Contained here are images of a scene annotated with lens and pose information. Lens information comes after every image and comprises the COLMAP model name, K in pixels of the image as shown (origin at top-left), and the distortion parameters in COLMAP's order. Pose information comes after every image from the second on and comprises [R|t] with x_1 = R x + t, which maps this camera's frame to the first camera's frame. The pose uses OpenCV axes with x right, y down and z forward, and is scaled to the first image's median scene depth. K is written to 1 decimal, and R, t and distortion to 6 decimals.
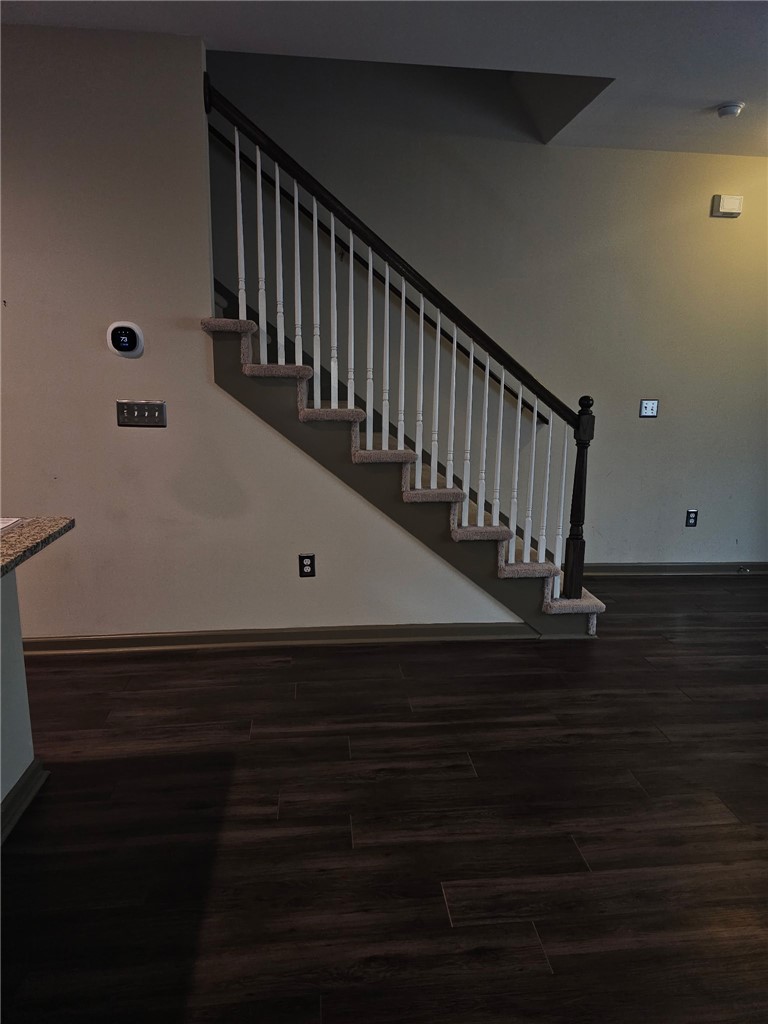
lens RADIAL K [[680.9, 0, 384.0], [0, 680.9, 512.0], [0, 0, 1]] dist [0.008622, -0.003677]
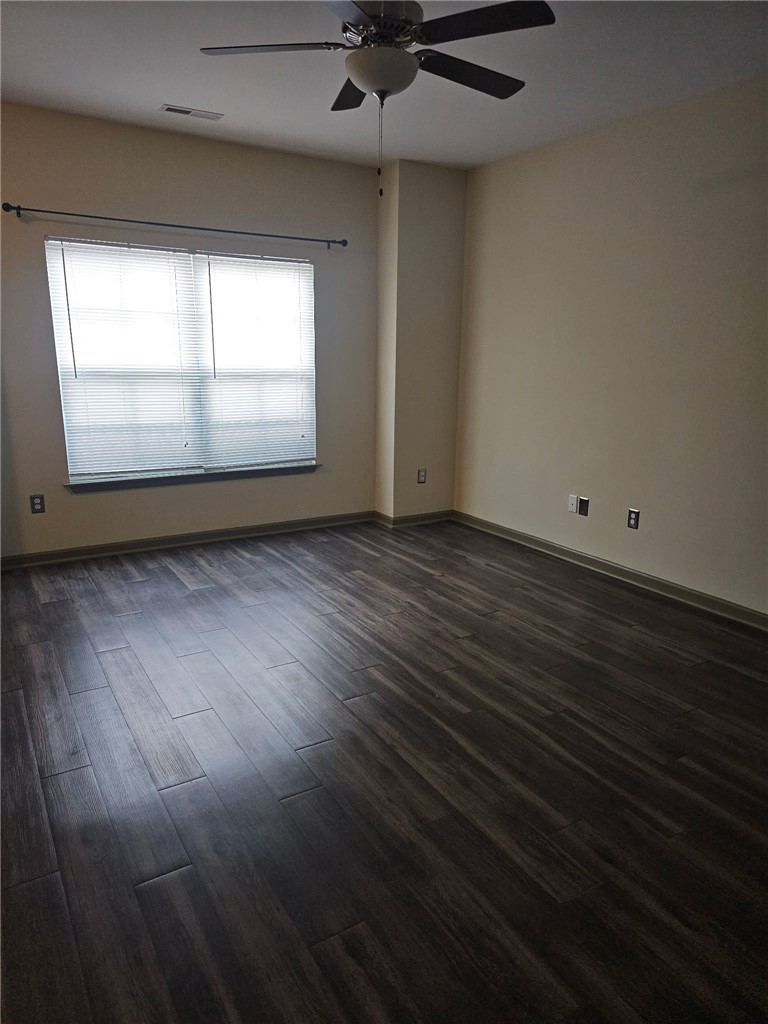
lens RADIAL K [[680.9, 0, 384.0], [0, 680.9, 512.0], [0, 0, 1]] dist [0.008622, -0.003677]
pose [[-0.427166, -0.234900, 0.873127, -0.511323], [0.162506, 0.929993, 0.329703, -0.322609], [-0.889450, 0.282727, -0.359088, 1.391271]]
